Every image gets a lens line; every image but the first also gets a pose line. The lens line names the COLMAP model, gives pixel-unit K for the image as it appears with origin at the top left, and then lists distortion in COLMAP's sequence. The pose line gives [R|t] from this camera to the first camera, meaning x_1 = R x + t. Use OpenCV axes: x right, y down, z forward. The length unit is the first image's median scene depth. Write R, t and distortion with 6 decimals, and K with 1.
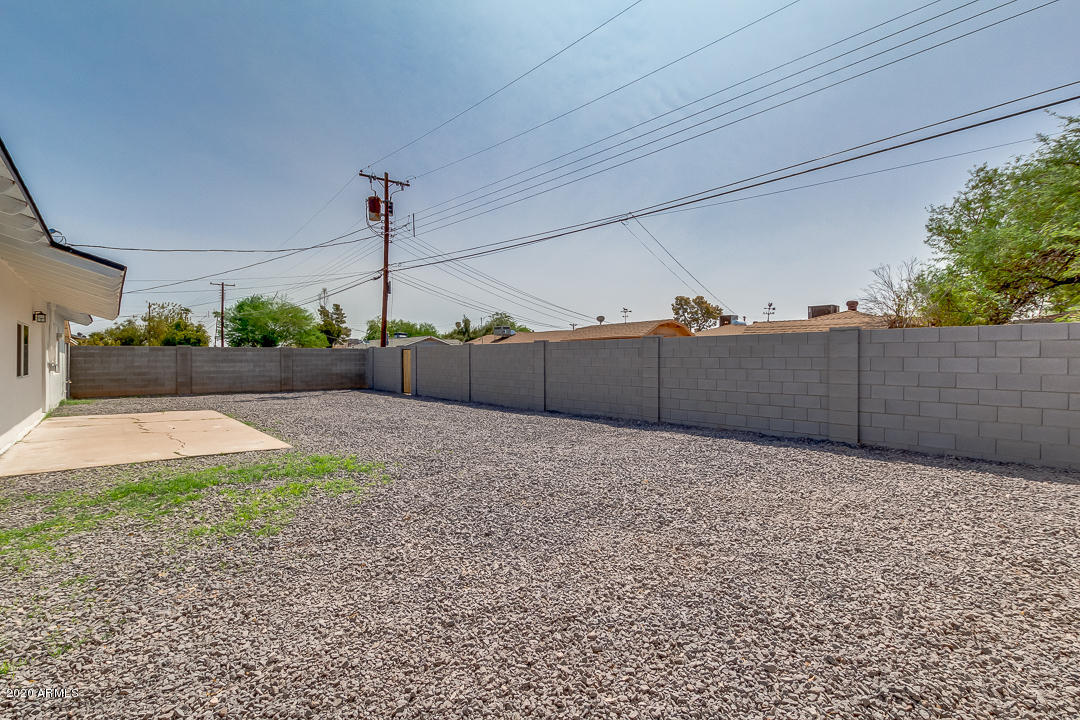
lens RADIAL K [[498.1, 0, 540.0], [0, 498.1, 360.0], [0, 0, 1]] dist [0.002713, -0.000862]
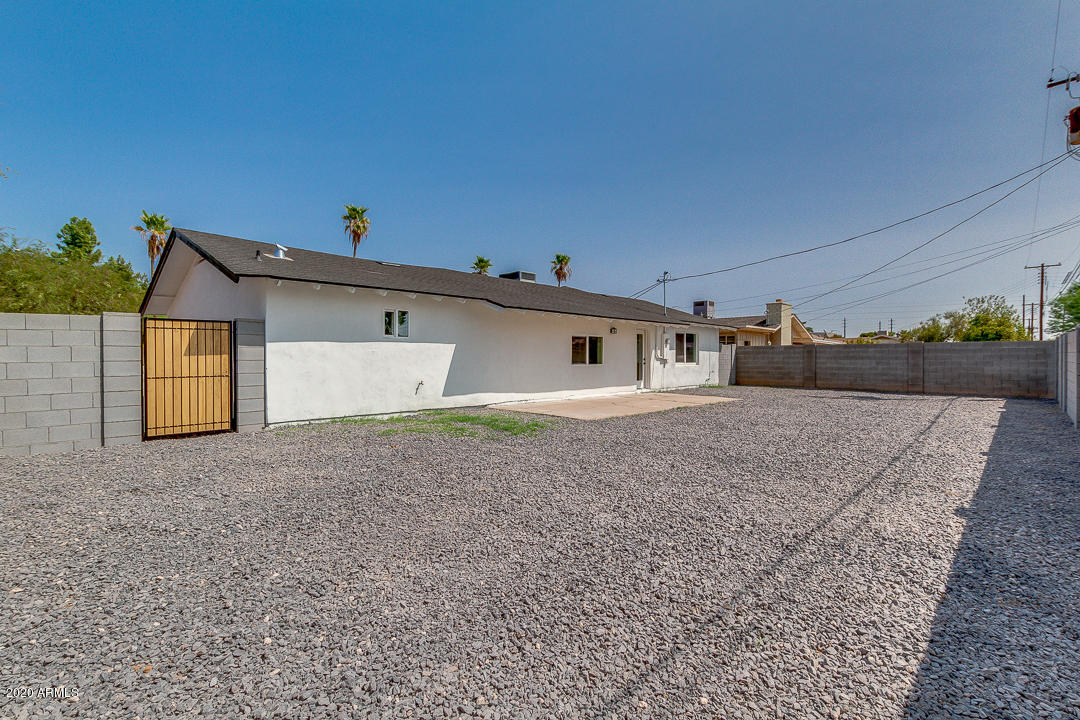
lens RADIAL K [[498.1, 0, 540.0], [0, 498.1, 360.0], [0, 0, 1]] dist [0.002713, -0.000862]
pose [[0.053717, 0.005928, -0.998539, 0.336211], [-0.002950, 0.999979, 0.005778, 0.002338], [0.998552, 0.002636, 0.053733, 0.320203]]
